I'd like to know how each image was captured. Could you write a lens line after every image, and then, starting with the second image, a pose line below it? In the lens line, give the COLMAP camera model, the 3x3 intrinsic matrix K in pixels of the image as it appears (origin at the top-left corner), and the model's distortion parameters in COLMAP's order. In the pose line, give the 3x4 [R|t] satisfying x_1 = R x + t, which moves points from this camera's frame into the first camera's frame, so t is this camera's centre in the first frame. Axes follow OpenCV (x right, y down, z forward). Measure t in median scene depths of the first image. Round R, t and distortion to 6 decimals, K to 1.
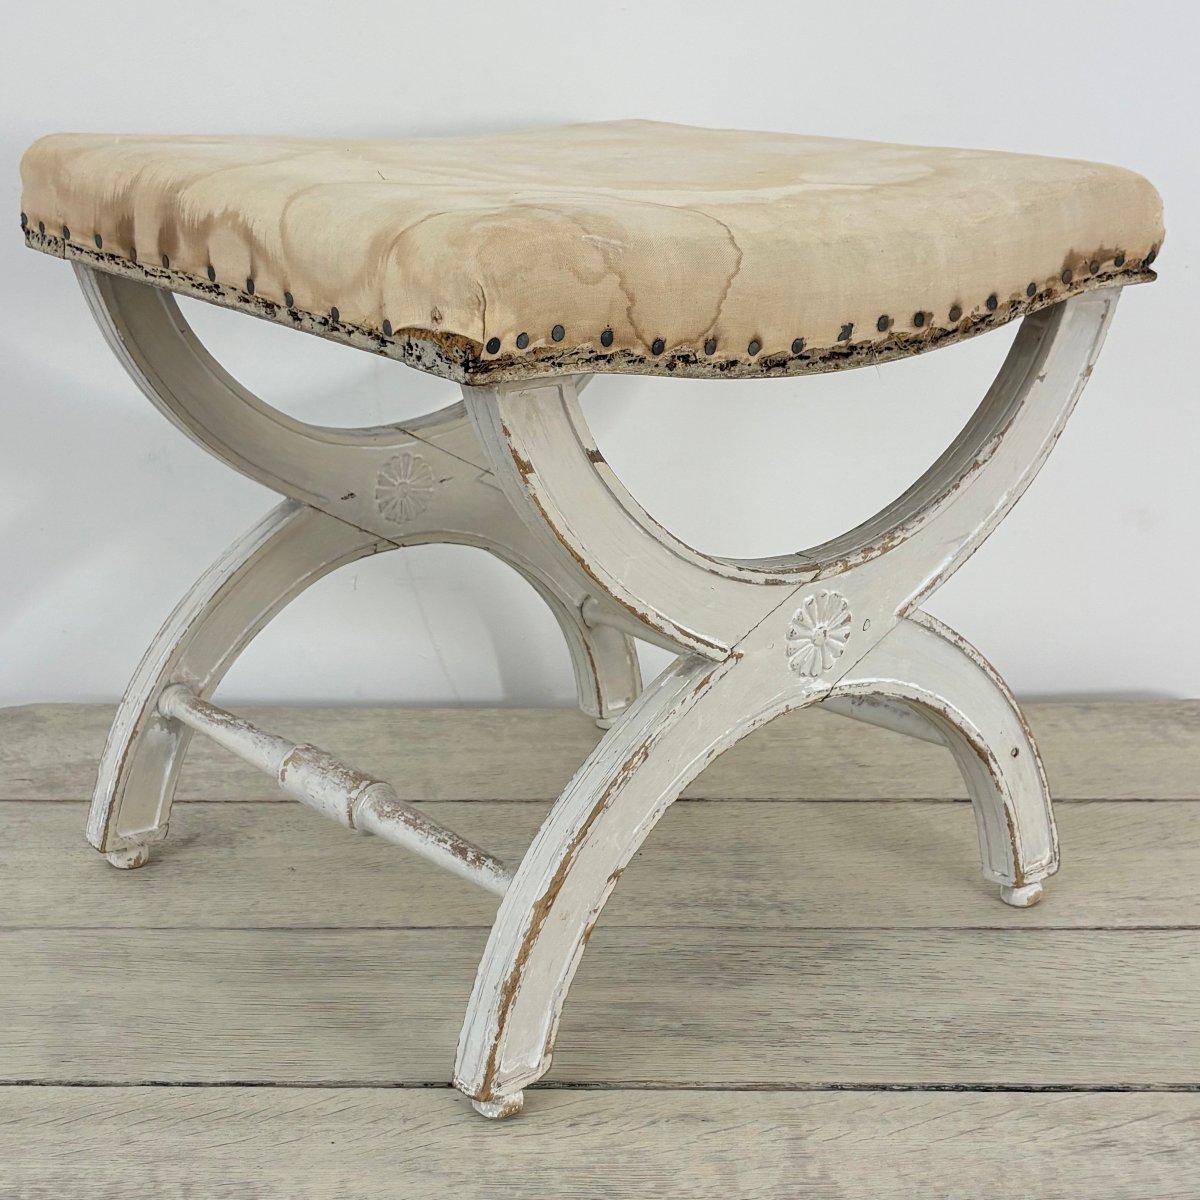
lens RADIAL K [[2142.0, 0, 591.0], [0, 2142.0, 602.0], [0, 0, 1]] dist [0.099576, 0.000000]
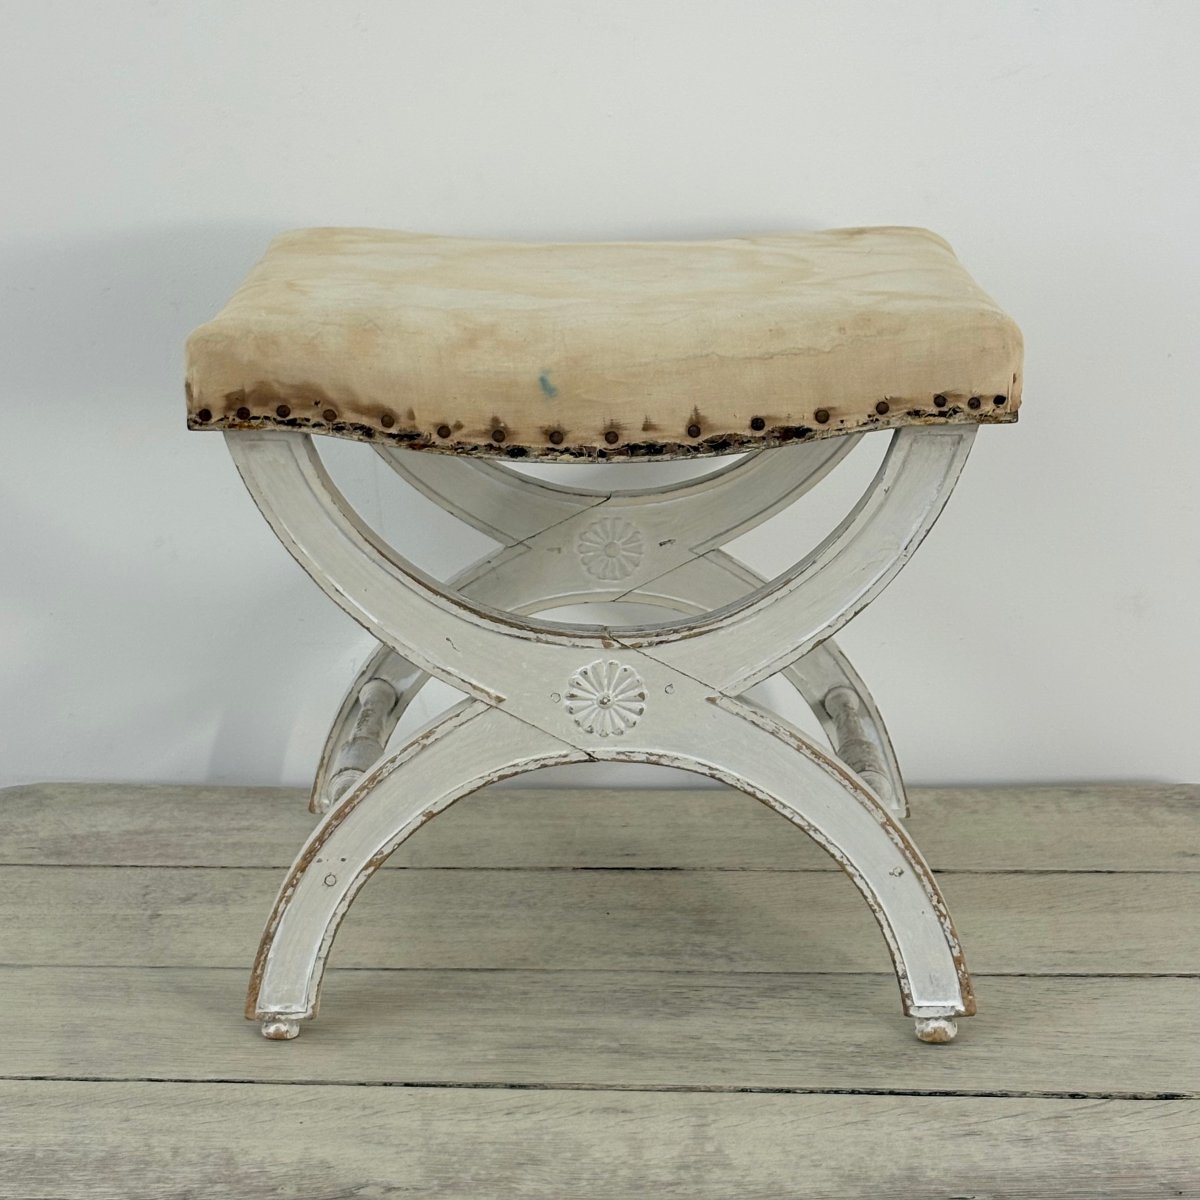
lens RADIAL K [[2923.5, 0, 588.4], [0, 2923.5, 600.5], [0, 0, 1]] dist [0.169729, 0.000000]
pose [[0.998297, -0.000944, -0.058330, 0.107468], [-0.002293, 0.998462, -0.055401, 0.047386], [0.058292, 0.055440, 0.996759, -0.494907]]
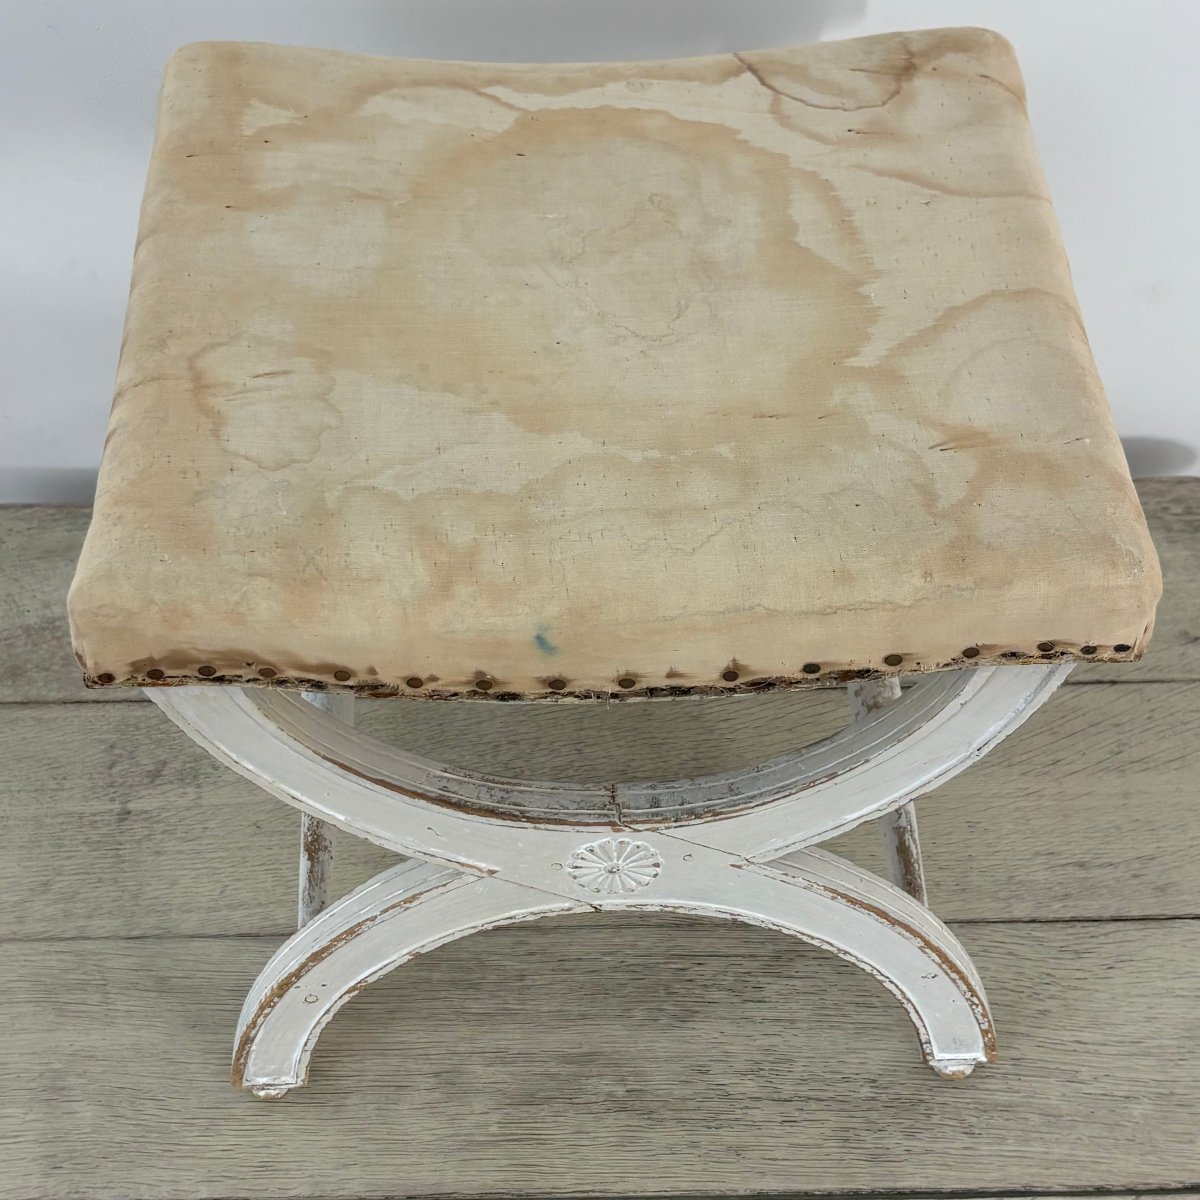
lens RADIAL K [[2142.0, 0, 588.9], [0, 2142.0, 594.0], [0, 0, 1]] dist [0.099576, 0.000000]
pose [[0.999849, -0.000420, -0.017365, 0.039882], [0.008974, 0.868468, 0.495664, -0.514253], [0.014872, -0.495745, 0.868341, 0.176150]]
